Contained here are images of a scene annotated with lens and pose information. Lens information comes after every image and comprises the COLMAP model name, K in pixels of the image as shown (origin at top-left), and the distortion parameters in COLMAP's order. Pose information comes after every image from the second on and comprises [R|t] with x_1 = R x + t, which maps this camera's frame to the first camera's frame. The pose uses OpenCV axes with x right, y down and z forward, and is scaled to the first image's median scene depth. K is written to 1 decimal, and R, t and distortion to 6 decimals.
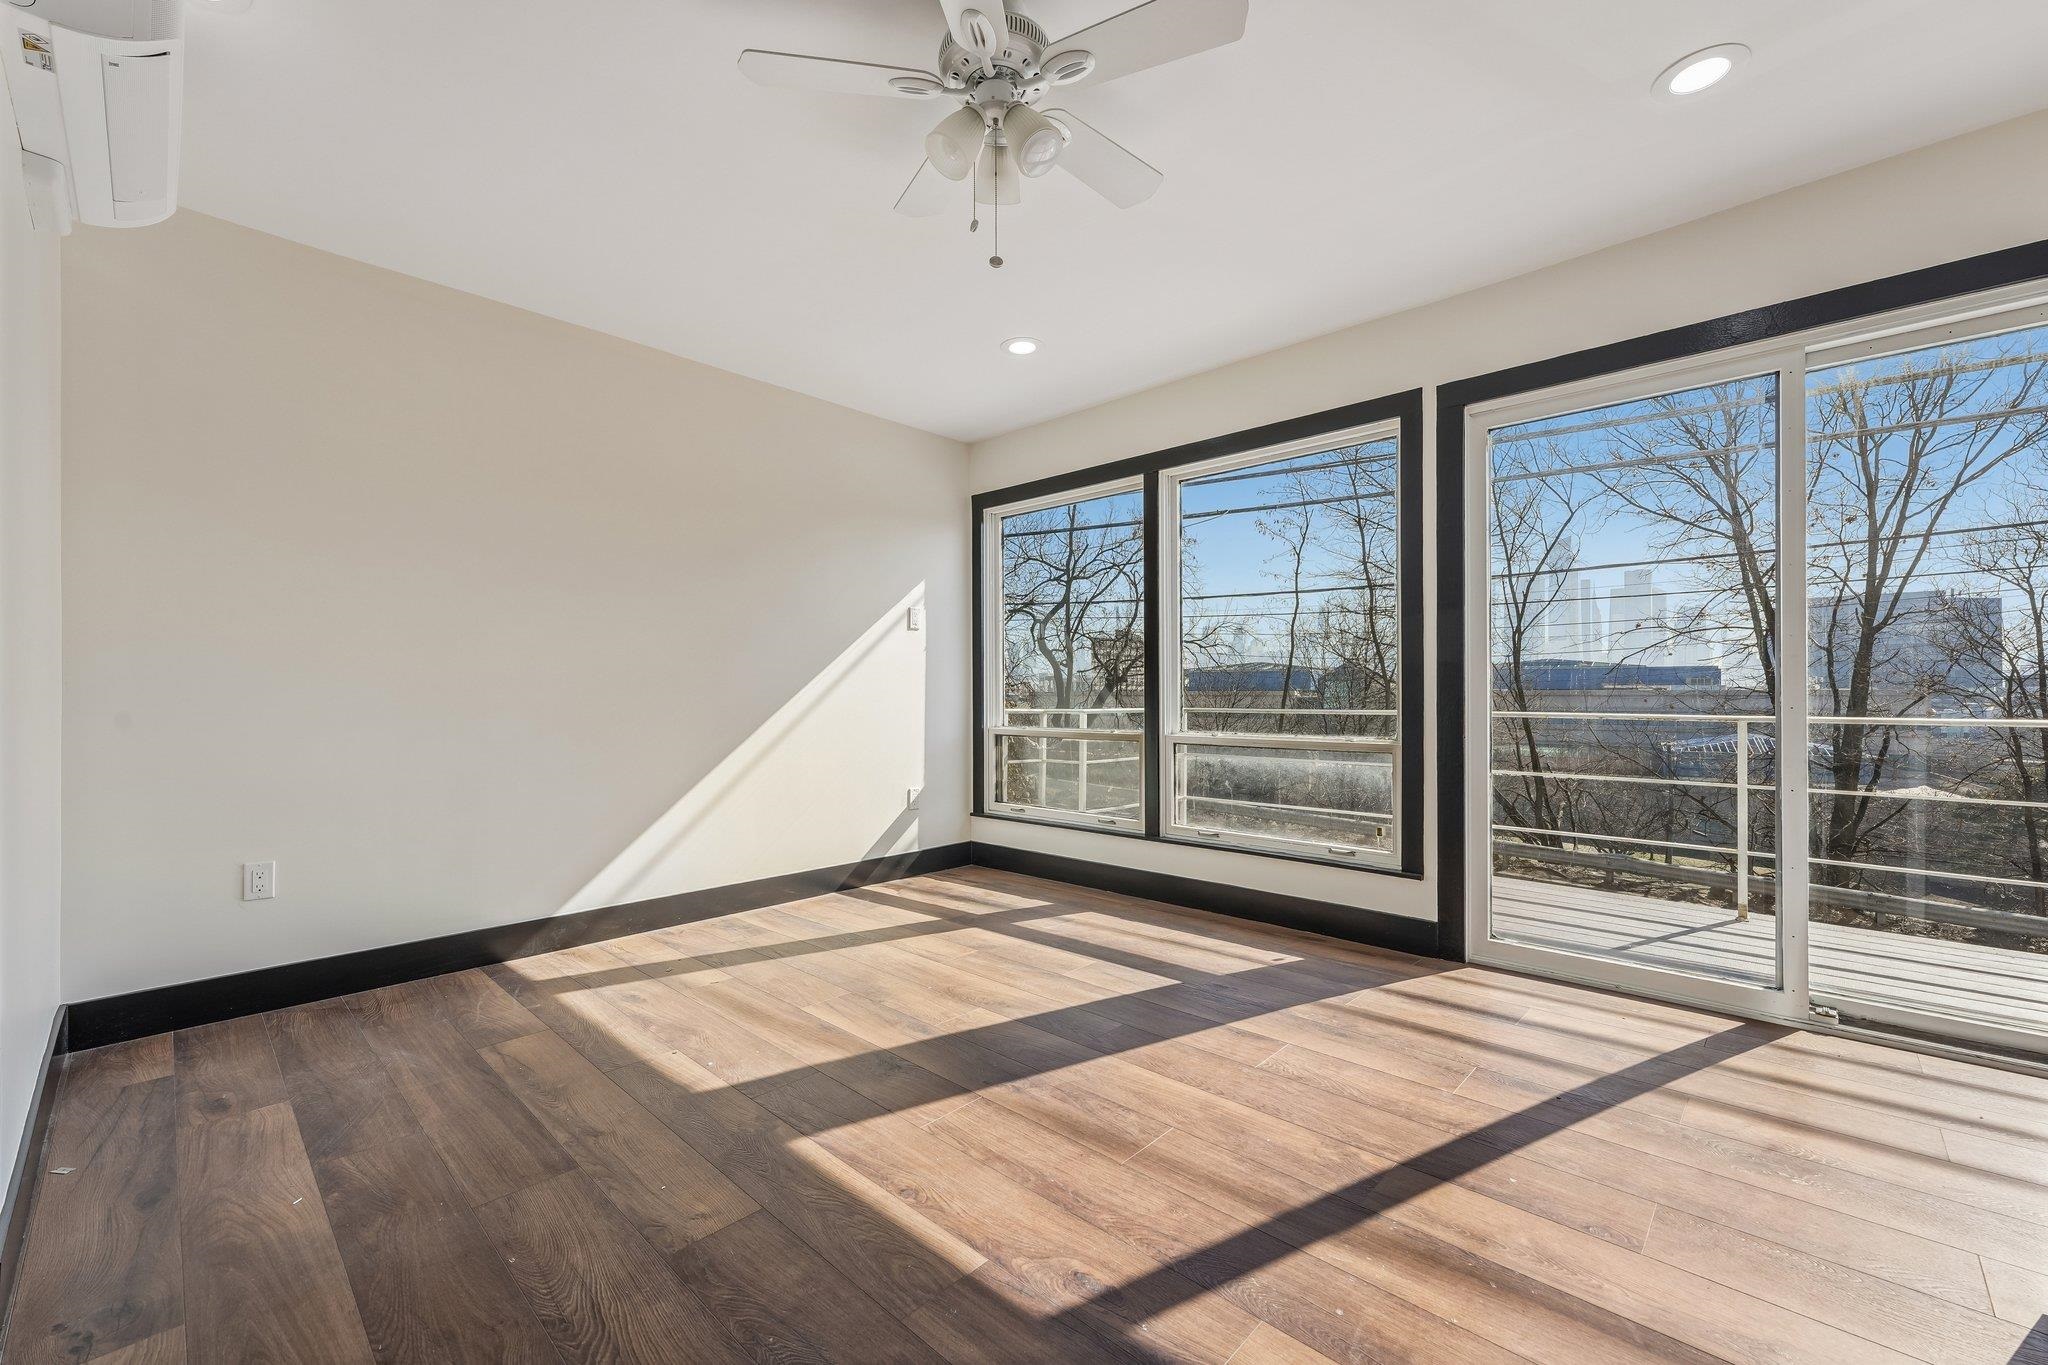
lens RADIAL K [[829.1, 0, 1024.2], [0, 829.1, 696.7], [0, 0, 1]] dist [0.000258, -0.000173]
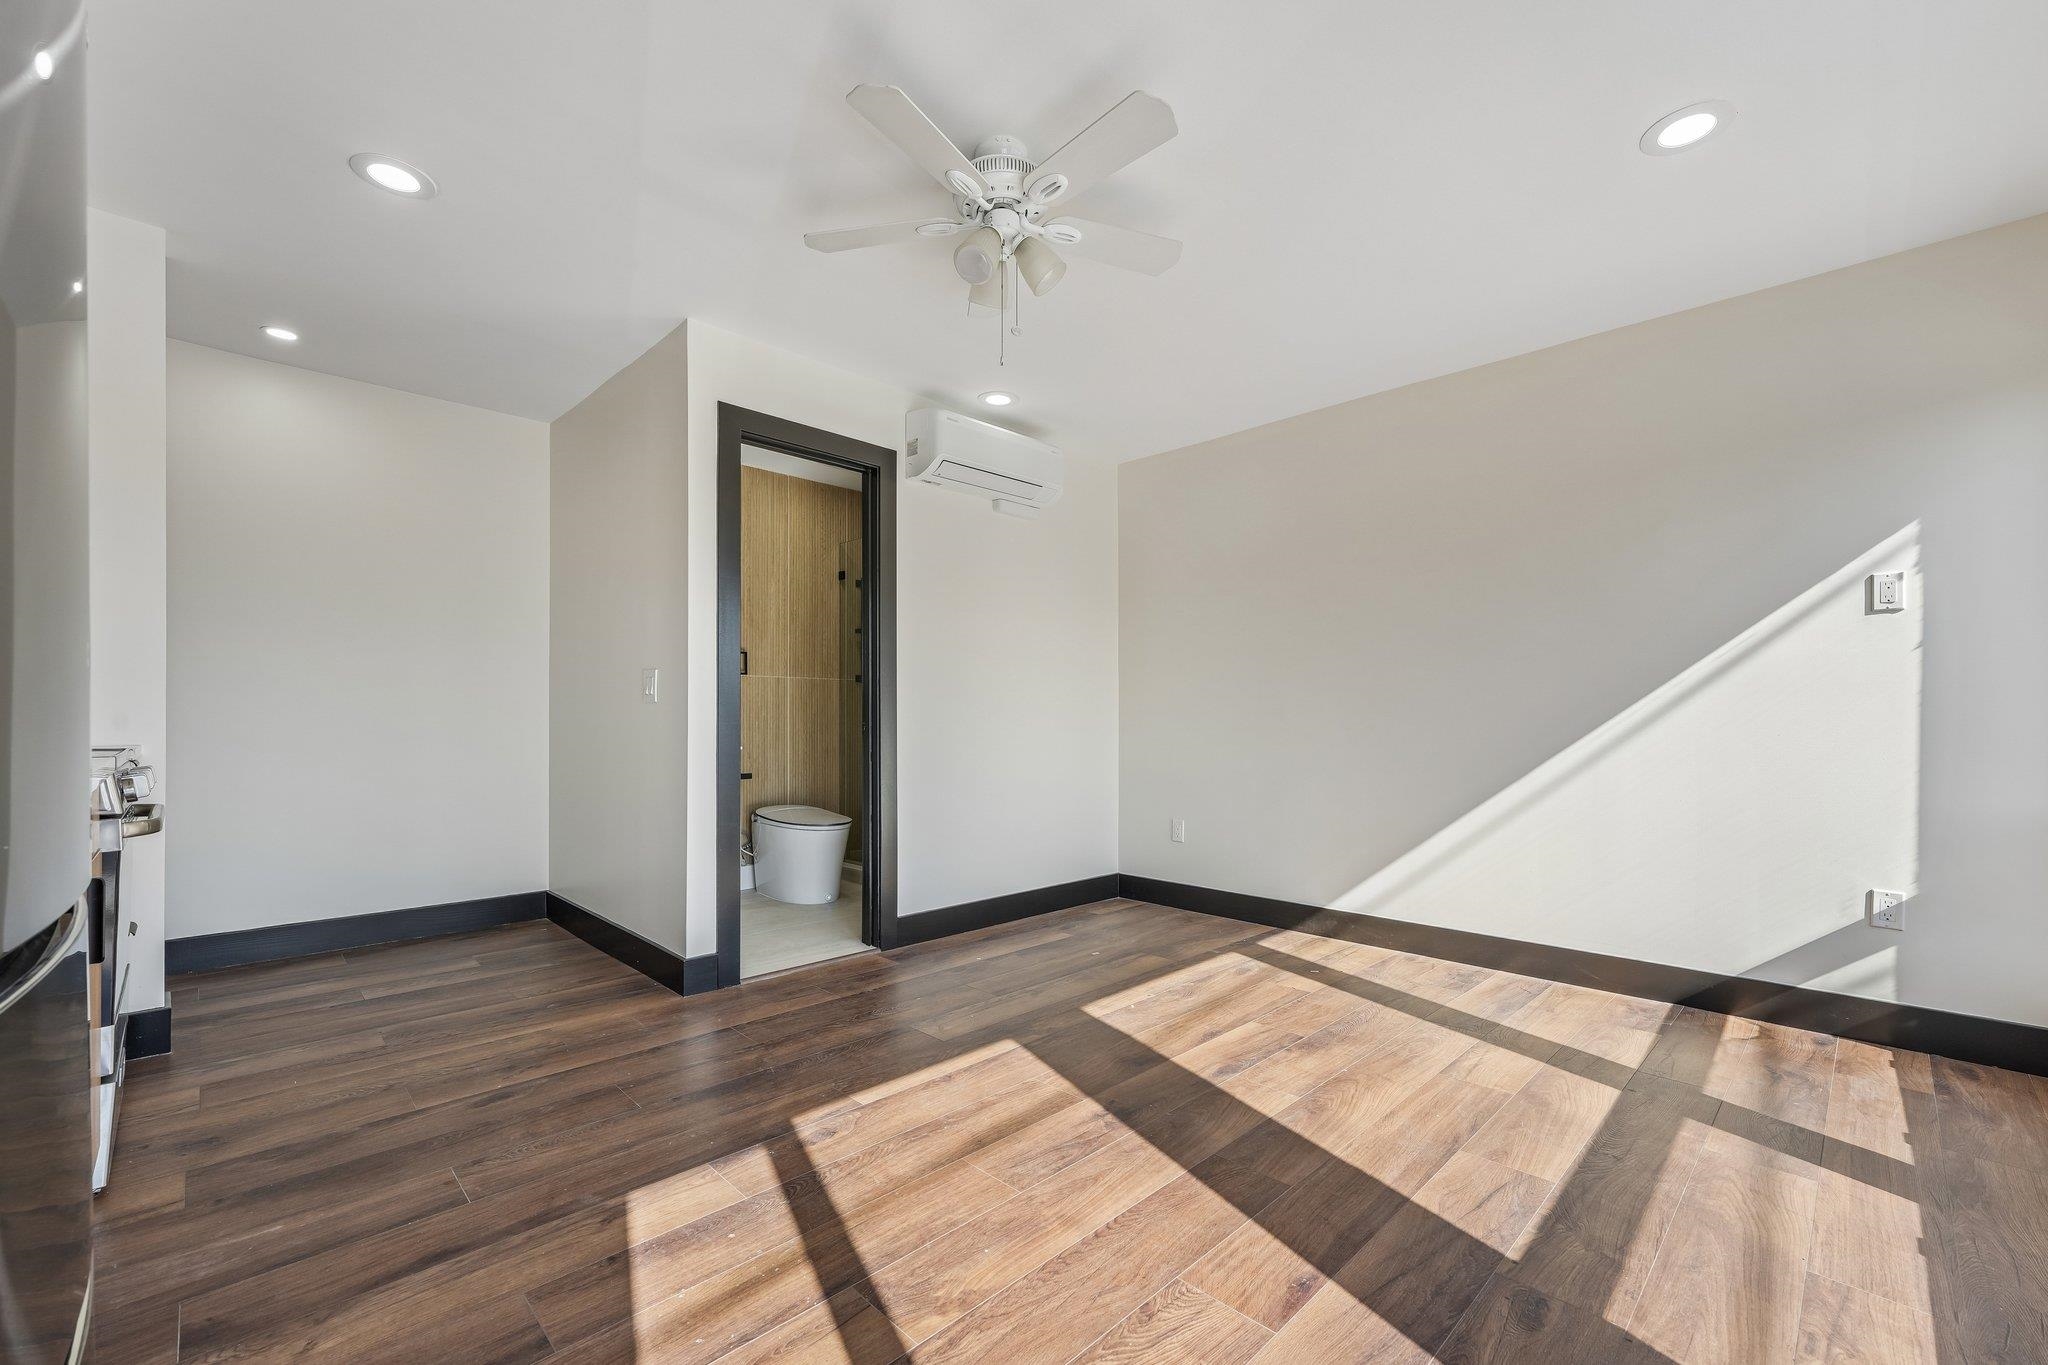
lens RADIAL K [[833.9, 0, 1018.9], [0, 833.9, 716.5], [0, 0, 1]] dist [-0.000700, -0.000257]
pose [[-0.046970, -0.002104, -0.998894, 0.807952], [-0.005176, 0.999985, -0.001863, -0.007411], [0.998883, 0.005083, -0.046980, 0.759307]]
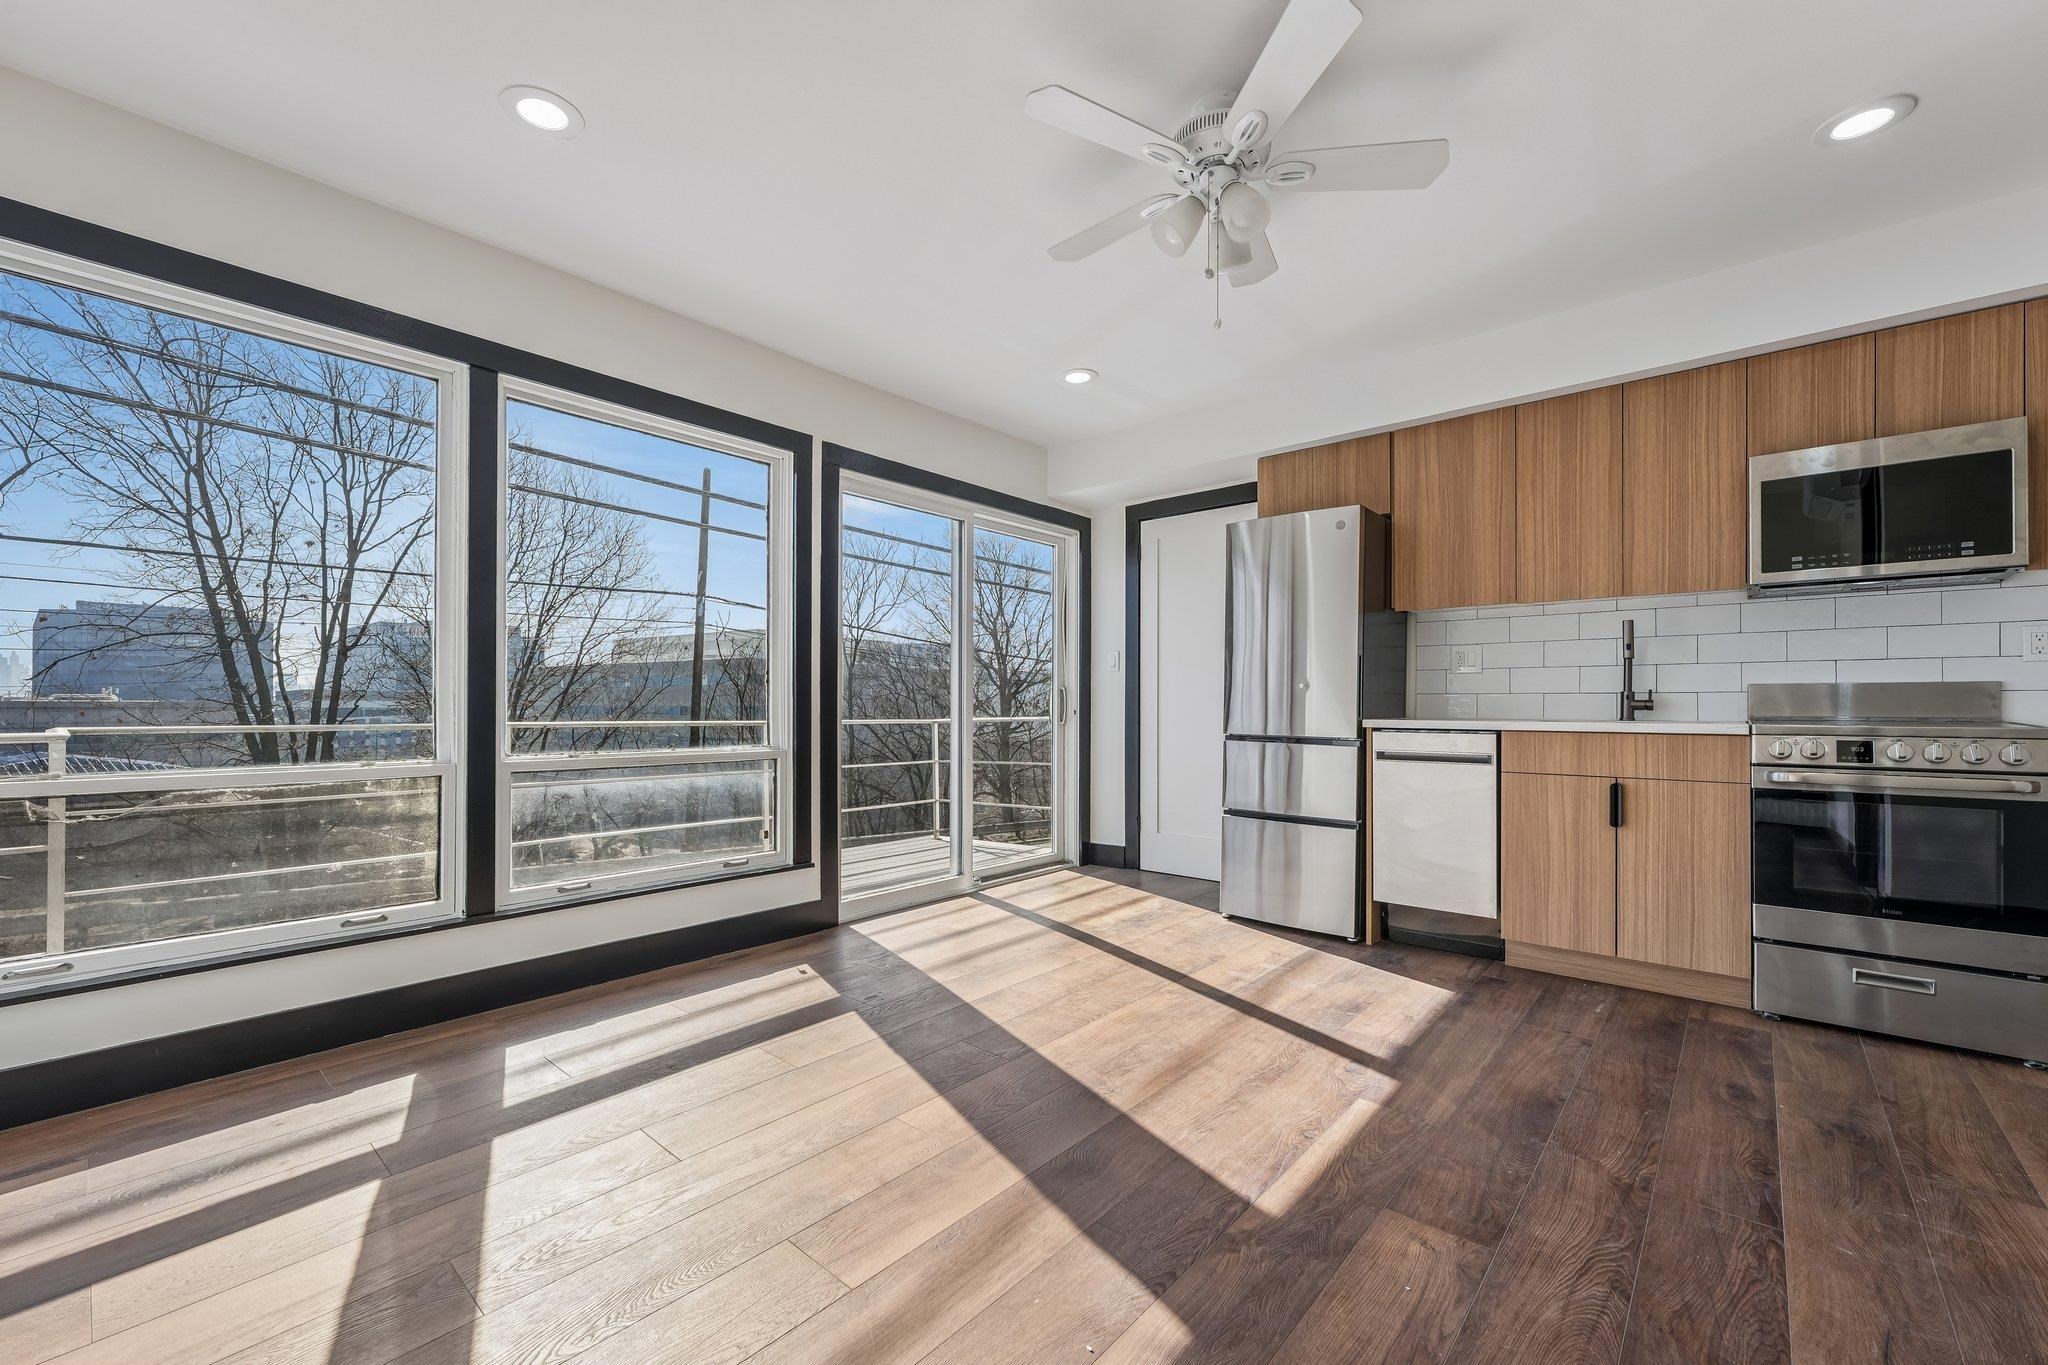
lens RADIAL K [[829.1, 0, 1024.2], [0, 829.1, 696.7], [0, 0, 1]] dist [0.000258, -0.000173]
pose [[-0.040977, 0.014604, 0.999053, -0.816822], [0.002298, 0.999892, -0.014522, 0.005673], [-0.999157, 0.001701, -0.041007, 0.919323]]
